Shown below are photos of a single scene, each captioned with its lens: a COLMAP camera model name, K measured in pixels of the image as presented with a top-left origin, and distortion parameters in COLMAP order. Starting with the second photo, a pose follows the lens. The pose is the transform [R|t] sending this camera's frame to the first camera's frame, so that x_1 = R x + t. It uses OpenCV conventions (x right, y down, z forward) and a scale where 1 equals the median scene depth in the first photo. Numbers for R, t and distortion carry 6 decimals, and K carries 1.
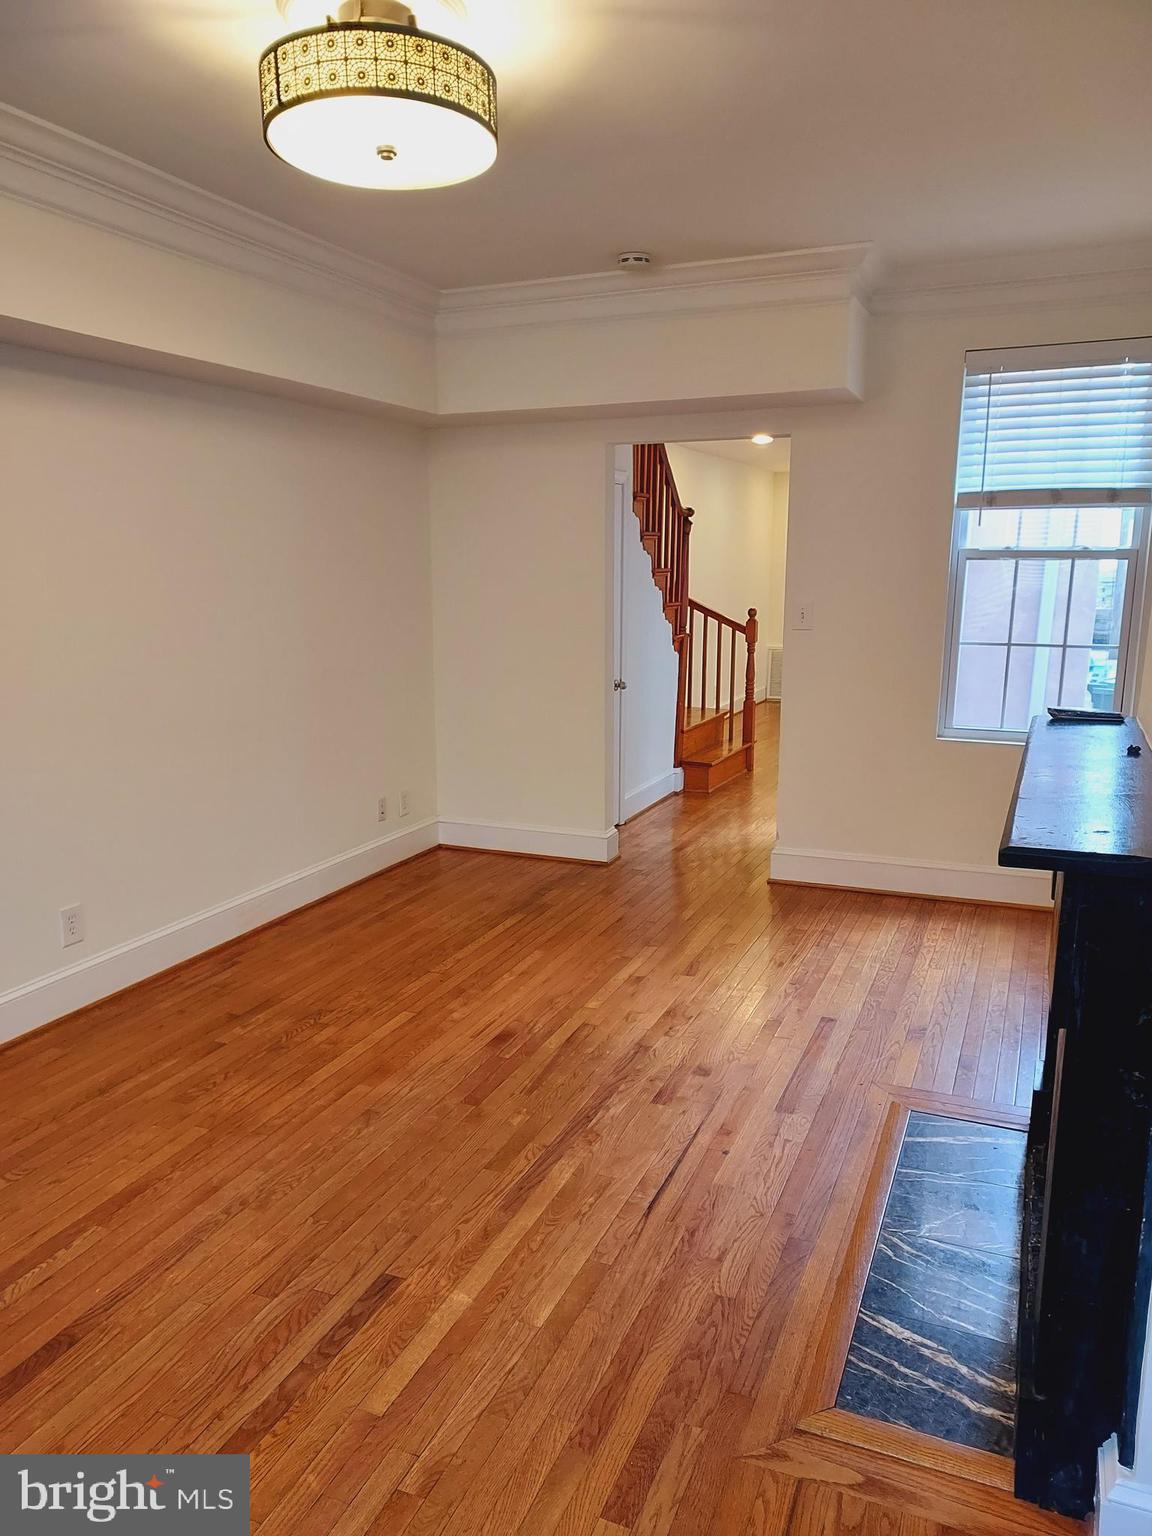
lens RADIAL K [[1120.8, 0, 574.6], [0, 1120.8, 793.3], [0, 0, 1]] dist [0.077135, -0.046299]
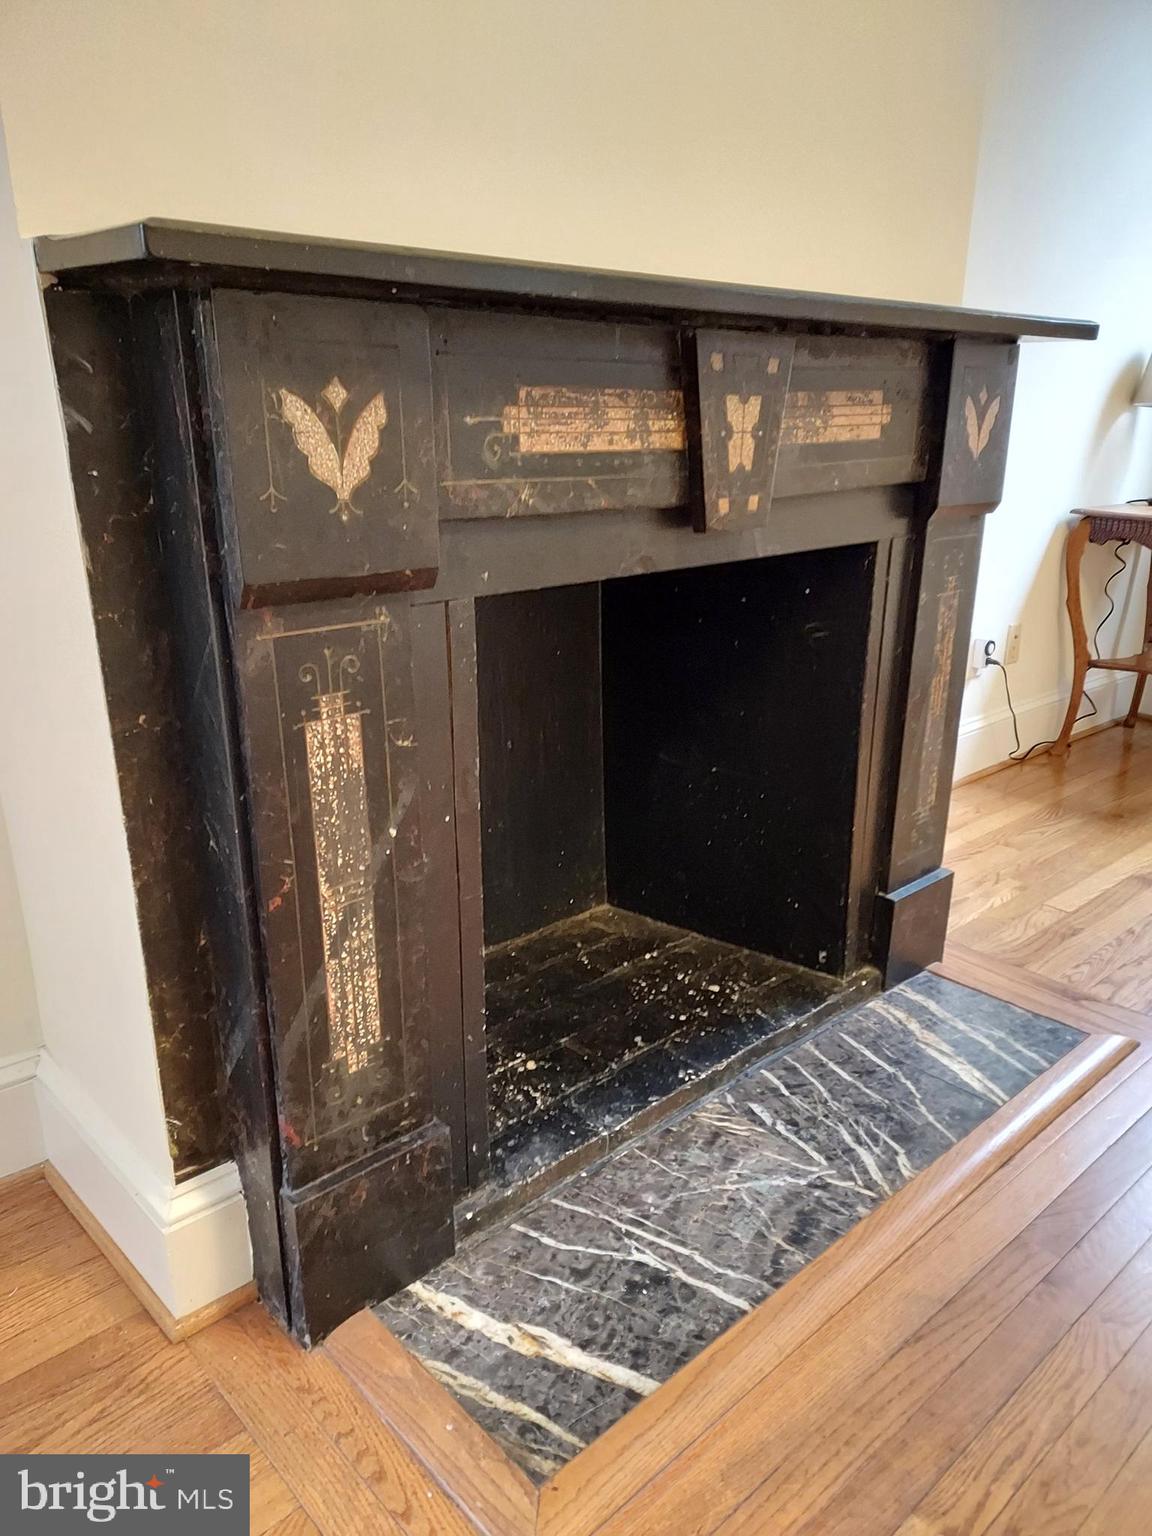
lens RADIAL K [[1120.8, 0, 574.6], [0, 1120.8, 793.3], [0, 0, 1]] dist [0.077135, -0.046299]
pose [[-0.912062, -0.144265, 0.383836, 0.201766], [0.075893, 0.860505, 0.503757, -0.079890], [-0.402967, 0.488588, -0.773885, 1.266872]]
